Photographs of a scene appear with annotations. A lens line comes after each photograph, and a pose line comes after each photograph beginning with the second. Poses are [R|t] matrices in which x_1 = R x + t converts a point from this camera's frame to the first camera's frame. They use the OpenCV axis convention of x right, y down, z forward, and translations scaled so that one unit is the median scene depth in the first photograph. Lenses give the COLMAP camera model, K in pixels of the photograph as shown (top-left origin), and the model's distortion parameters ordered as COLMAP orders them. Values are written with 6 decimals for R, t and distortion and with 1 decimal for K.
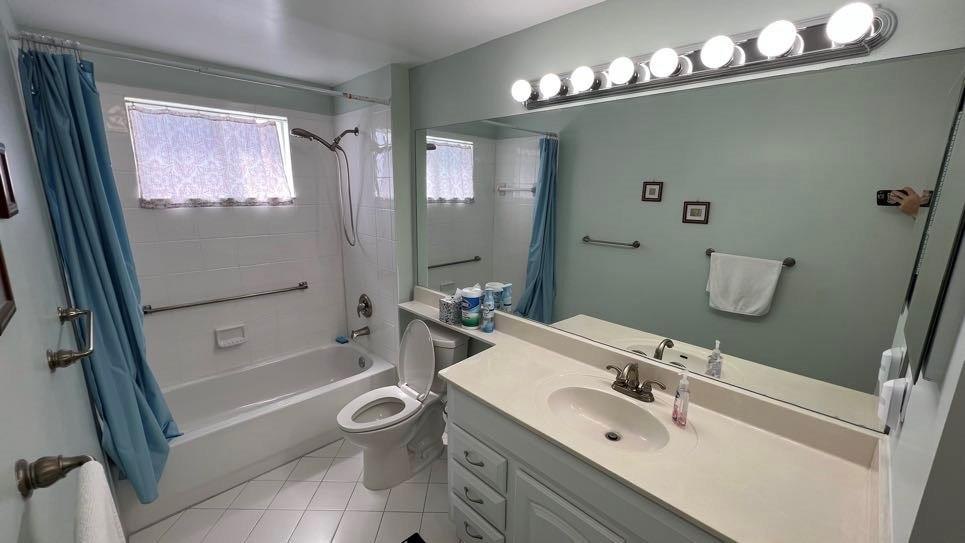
lens RADIAL K [[382.9, 0, 485.4], [0, 382.9, 269.4], [0, 0, 1]] dist [0.036778, 0.000127]
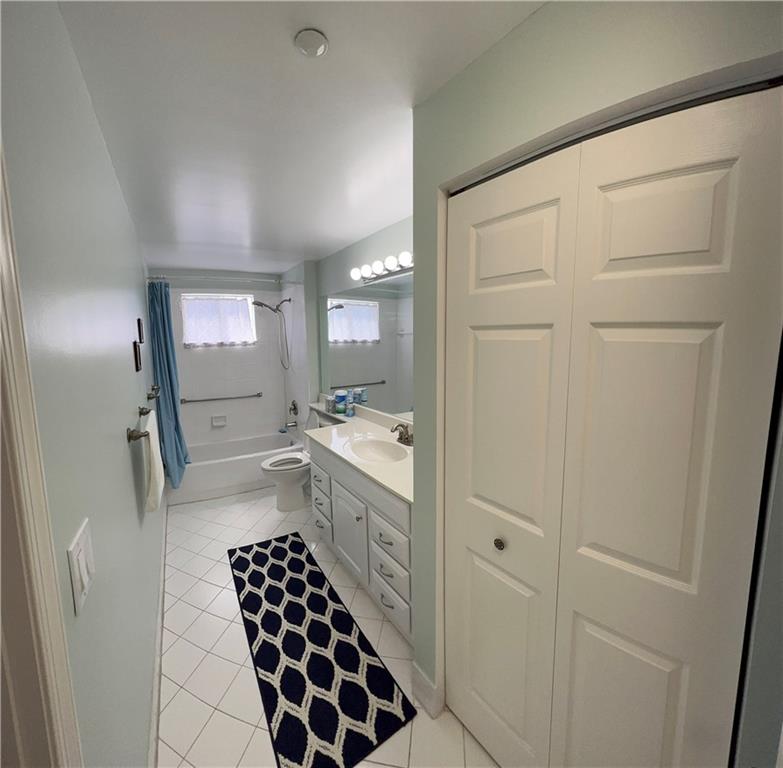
lens RADIAL K [[393.6, 0, 391.5], [0, 393.6, 384.0], [0, 0, 1]] dist [-0.001645, -0.000232]
pose [[0.972048, 0.001183, -0.234781, 0.536831], [-0.021485, 0.996240, -0.083933, 0.147521], [0.233799, 0.086631, 0.968418, -0.572628]]
